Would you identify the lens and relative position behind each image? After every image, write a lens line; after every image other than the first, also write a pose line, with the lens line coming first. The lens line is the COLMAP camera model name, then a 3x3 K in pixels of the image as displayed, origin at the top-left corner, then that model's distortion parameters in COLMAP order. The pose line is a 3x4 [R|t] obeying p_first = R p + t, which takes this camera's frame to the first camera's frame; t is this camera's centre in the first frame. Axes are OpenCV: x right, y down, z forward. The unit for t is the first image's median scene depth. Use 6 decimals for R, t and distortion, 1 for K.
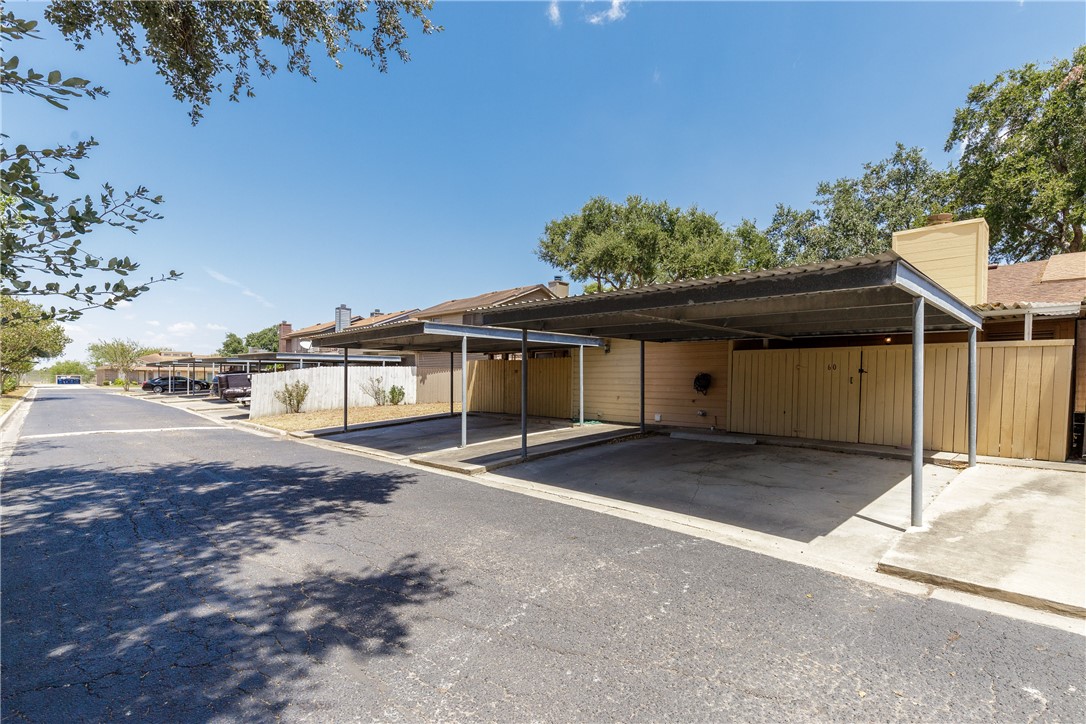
lens RADIAL K [[520.1, 0, 537.8], [0, 520.1, 366.9], [0, 0, 1]] dist [0.004628, -0.000225]
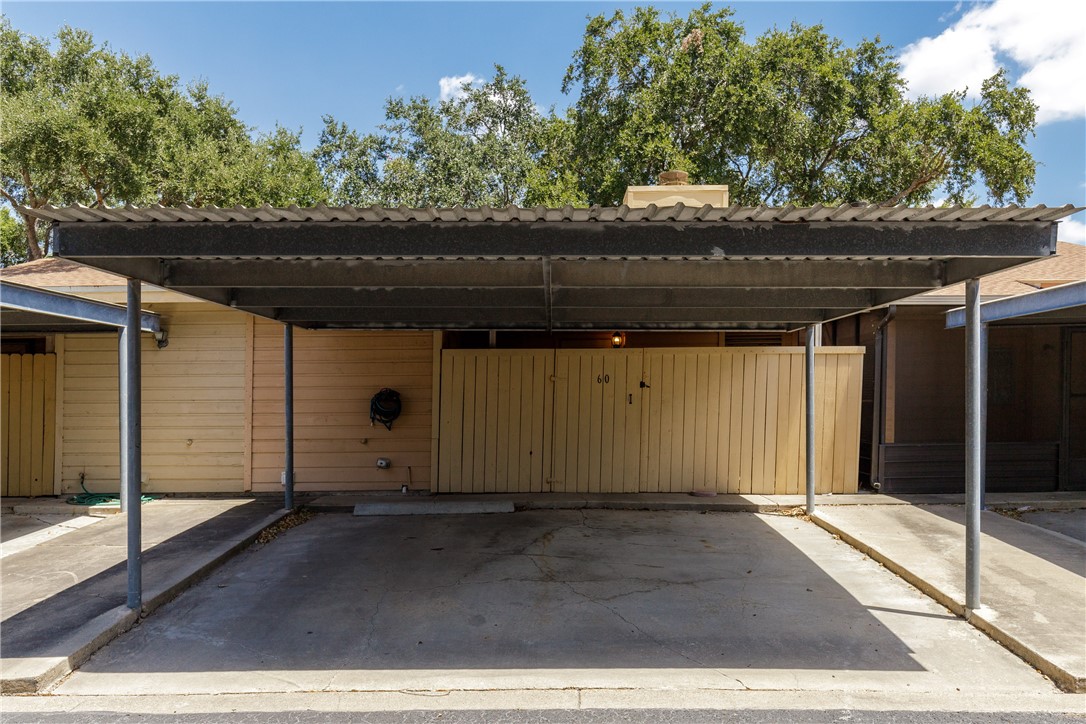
lens RADIAL K [[857.8, 0, 542.1], [0, 857.8, 386.6], [0, 0, 1]] dist [0.005084, 0.005212]
pose [[0.700840, -0.003948, 0.713307, -0.394632], [-0.003335, 0.999956, 0.008811, 0.001474], [-0.713311, -0.008554, 0.700796, 0.489925]]
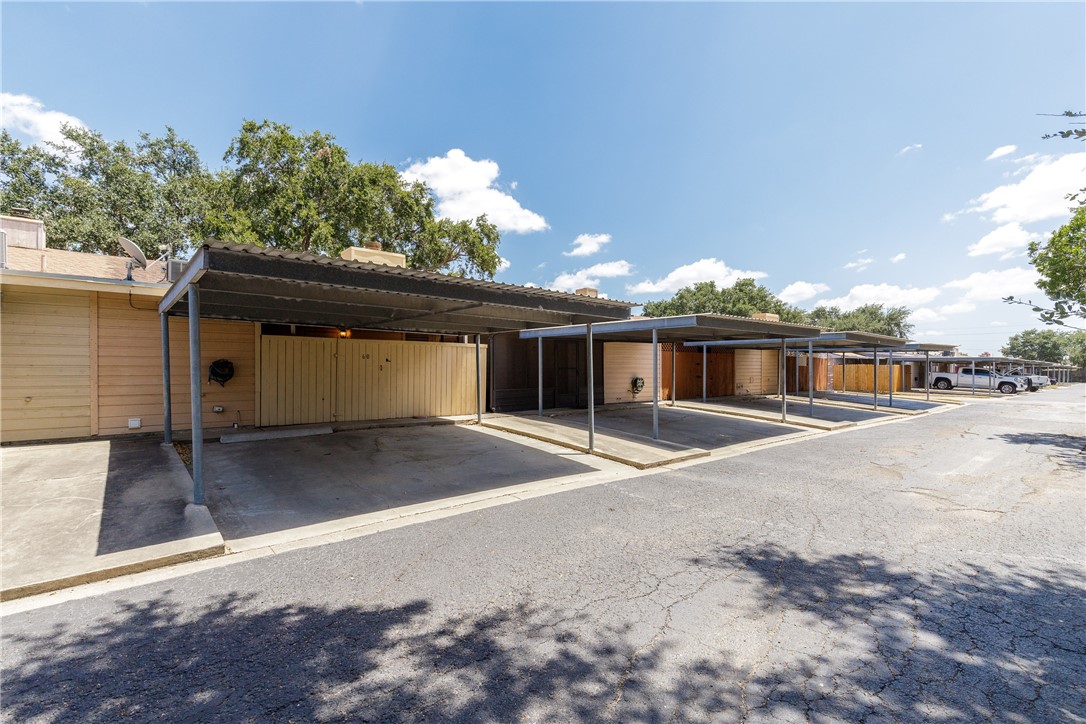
lens RADIAL K [[495.4, 0, 541.8], [0, 495.4, 362.3], [0, 0, 1]] dist [0.007605, 0.000040]
pose [[0.058684, 0.003457, 0.998271, -0.816912], [-0.027238, 0.999627, -0.001861, 0.007177], [-0.997905, -0.027082, 0.058757, 0.866381]]
